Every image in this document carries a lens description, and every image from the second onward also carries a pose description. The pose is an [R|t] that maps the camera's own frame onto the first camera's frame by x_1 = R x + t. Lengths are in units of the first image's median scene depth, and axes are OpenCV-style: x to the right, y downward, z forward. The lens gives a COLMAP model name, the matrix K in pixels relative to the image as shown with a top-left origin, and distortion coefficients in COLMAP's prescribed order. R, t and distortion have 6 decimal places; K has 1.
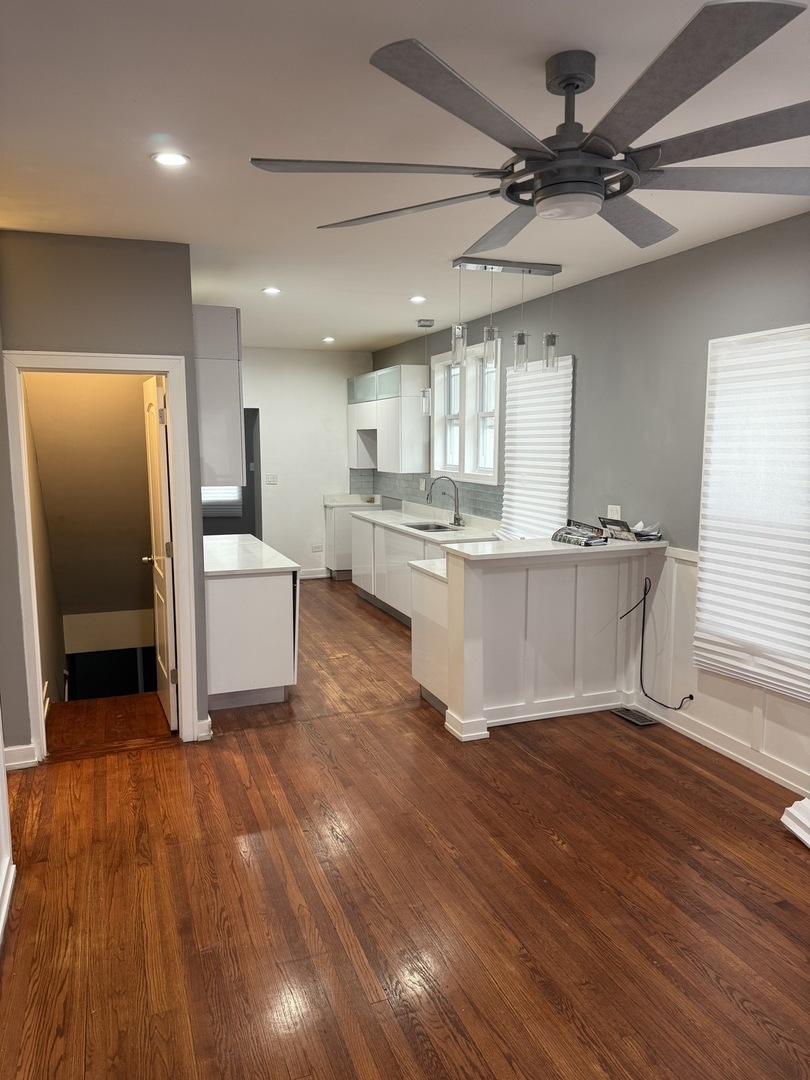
lens RADIAL K [[816.2, 0, 405.0], [0, 816.2, 540.0], [0, 0, 1]] dist [0.080993, -0.197780]
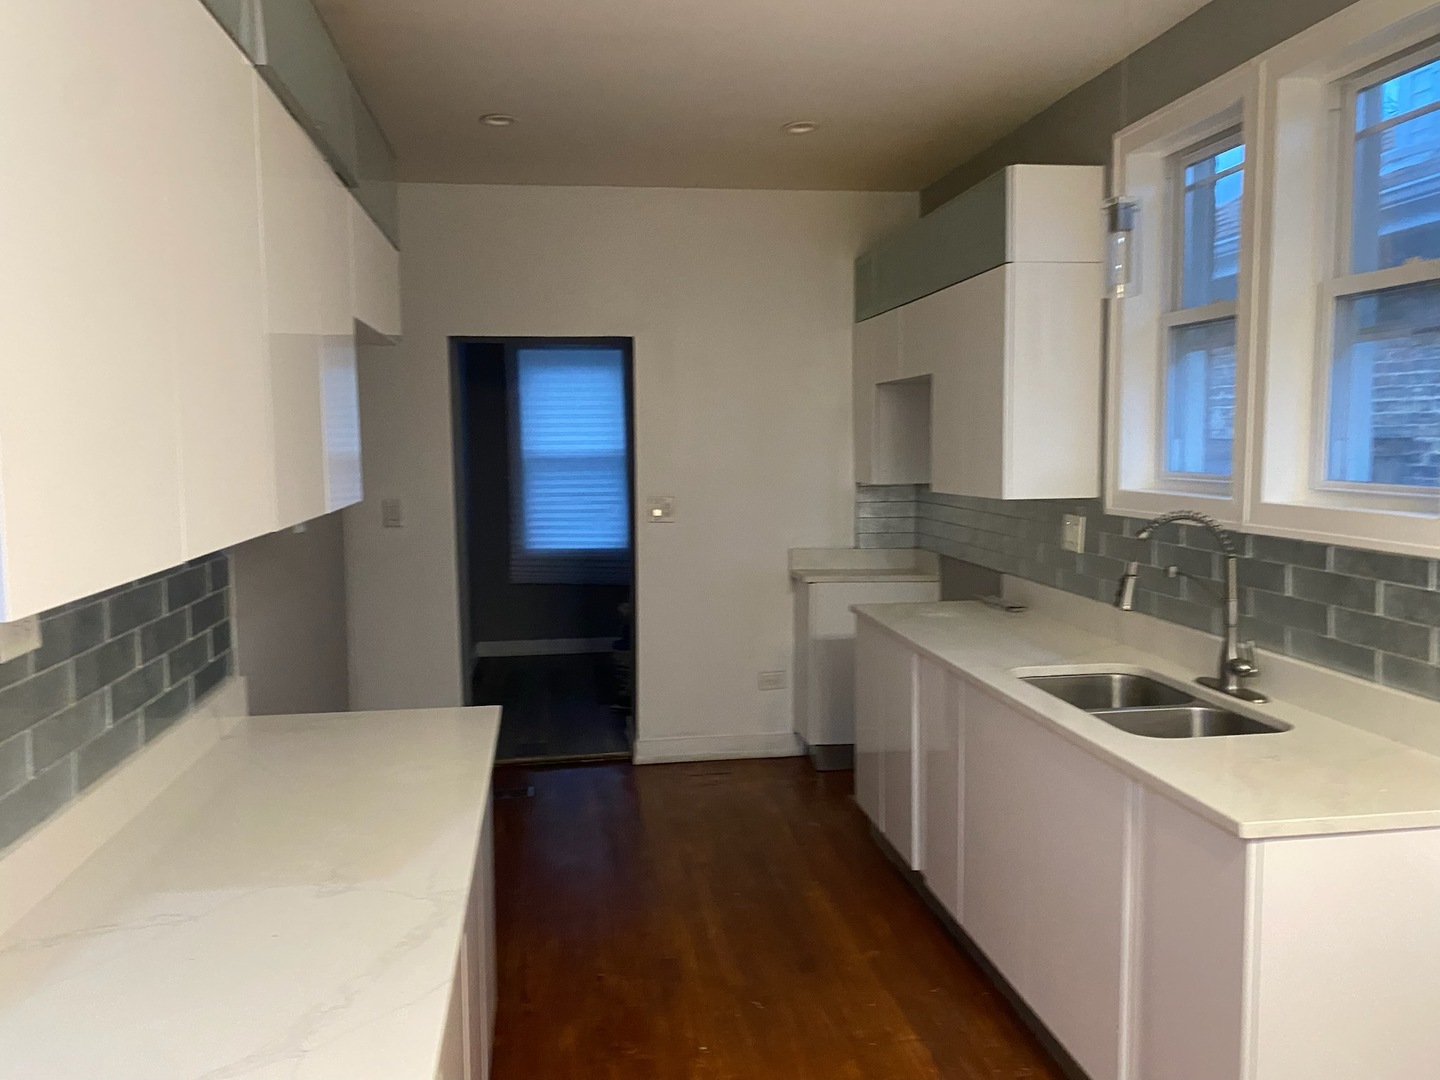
lens RADIAL K [[1088.3, 0, 720.0], [0, 1088.3, 540.0], [0, 0, 1]] dist [0.080993, -0.197780]
pose [[0.980857, 0.015250, -0.194133, -0.056110], [-0.020723, 0.999442, -0.026197, -0.084015], [0.193625, 0.029719, 0.980625, 0.881623]]
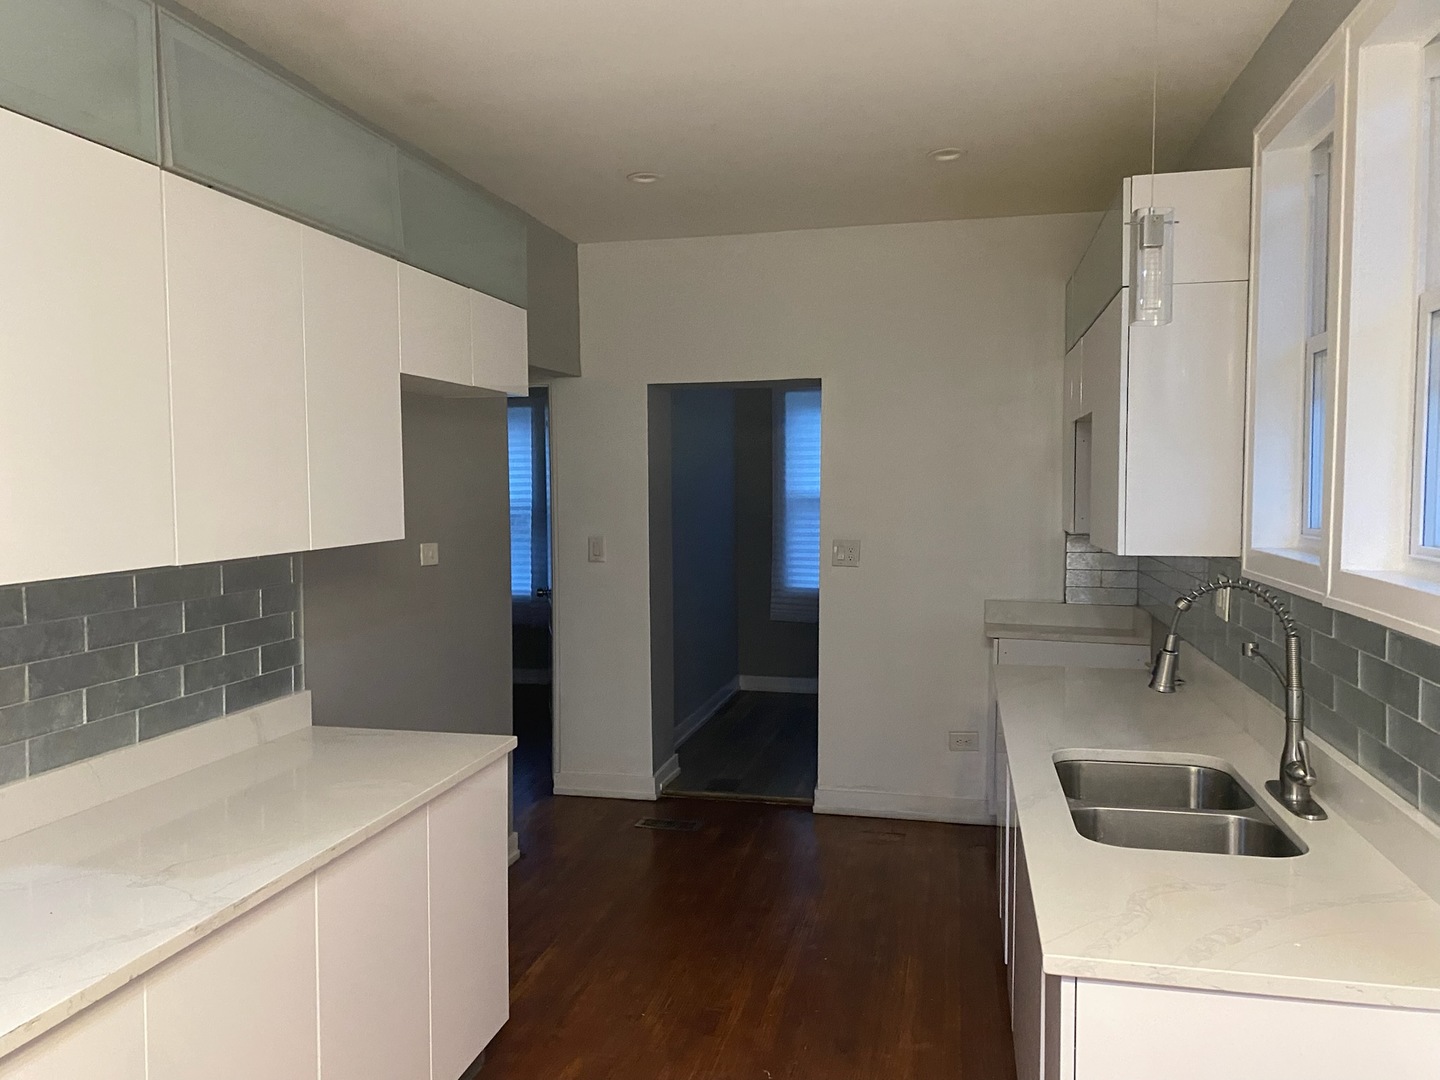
lens RADIAL K [[1091.8, 0, 697.5], [0, 1091.8, 547.7], [0, 0, 1]] dist [0.131304, -0.246408]
pose [[0.846235, 0.038266, -0.531433, 0.132316], [-0.068364, 0.996971, -0.037073, -0.098565], [0.528405, 0.067703, 0.846288, 0.957960]]
